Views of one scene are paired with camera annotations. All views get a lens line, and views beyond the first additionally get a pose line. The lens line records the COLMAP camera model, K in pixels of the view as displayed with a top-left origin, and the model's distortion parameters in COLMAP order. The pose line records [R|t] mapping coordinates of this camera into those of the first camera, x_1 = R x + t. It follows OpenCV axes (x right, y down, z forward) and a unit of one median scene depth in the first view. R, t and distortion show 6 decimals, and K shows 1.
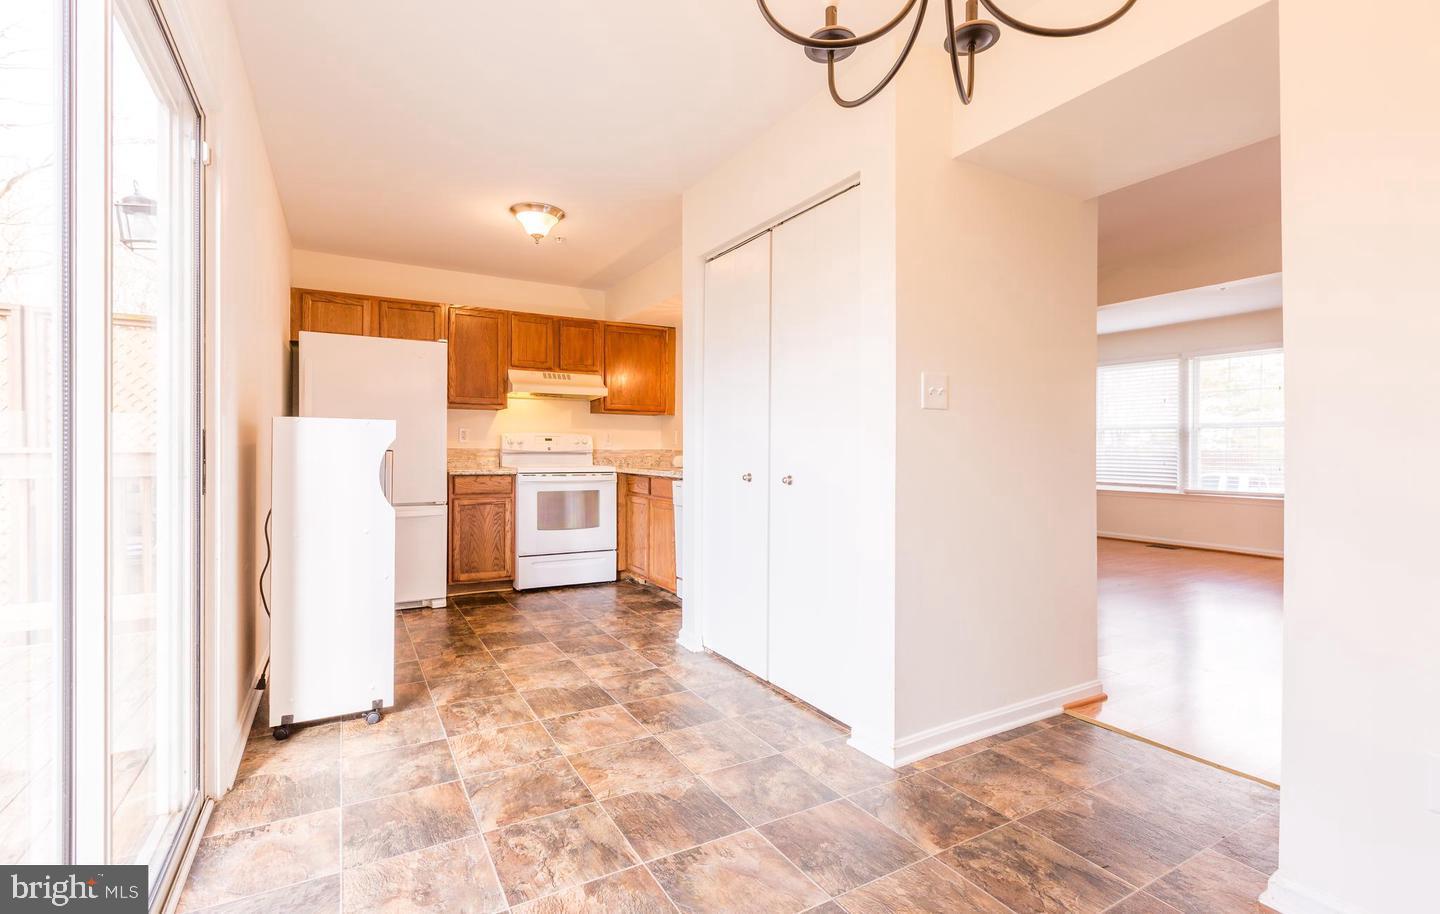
lens RADIAL K [[650.7, 0, 716.6], [0, 650.7, 452.9], [0, 0, 1]] dist [-0.003089, -0.000447]
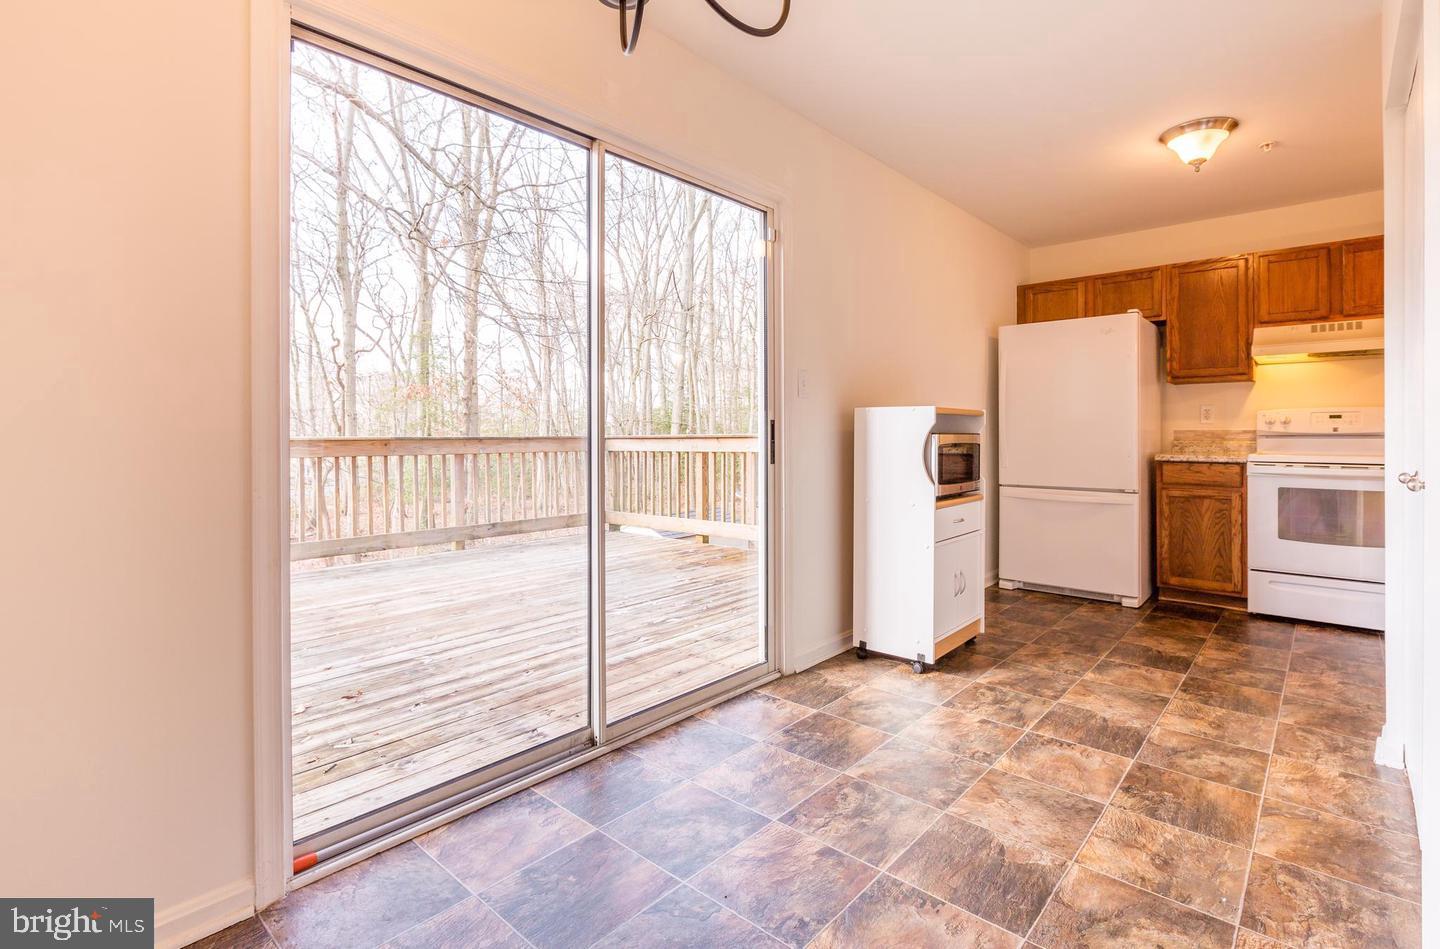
lens RADIAL K [[686.2, 0, 756.6], [0, 686.2, 431.0], [0, 0, 1]] dist [-0.000834, -0.000829]
pose [[0.336020, -0.007478, -0.941825, 0.277517], [0.000964, 0.999971, -0.007595, 0.000499], [0.941854, 0.001645, 0.336018, 0.178655]]
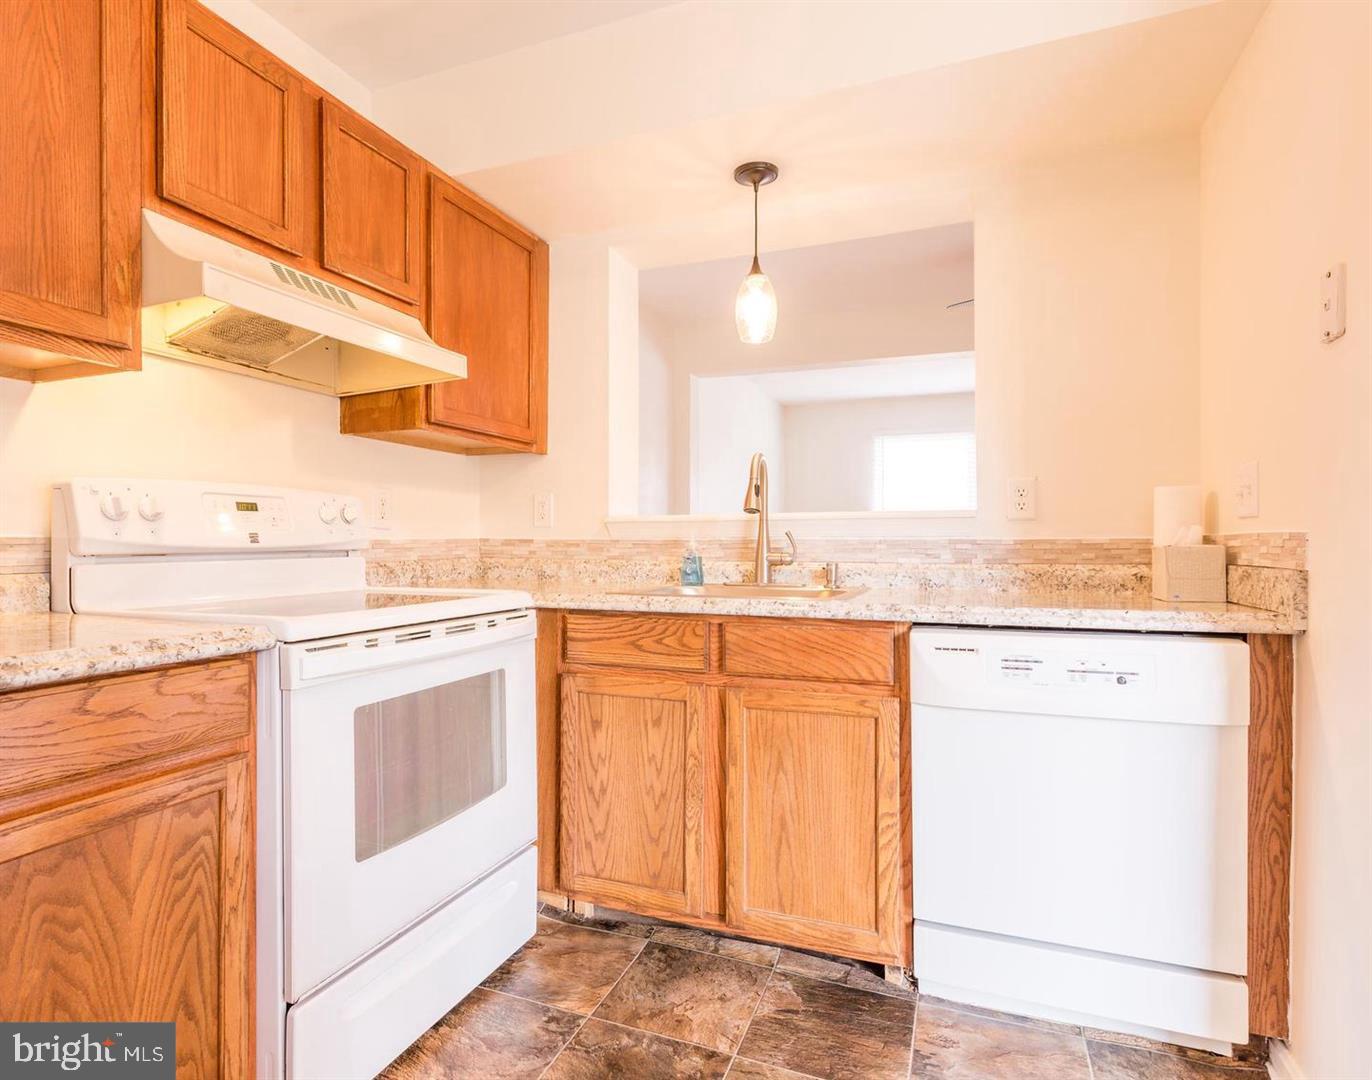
lens RADIAL K [[756.8, 0, 686.0], [0, 756.8, 542.0], [0, 0, 1]] dist [-0.004710, -0.001073]
pose [[0.780671, -0.004855, 0.624924, -0.373254], [0.004151, 0.999988, 0.002583, -0.005432], [-0.624929, 0.000577, 0.780682, 0.724593]]
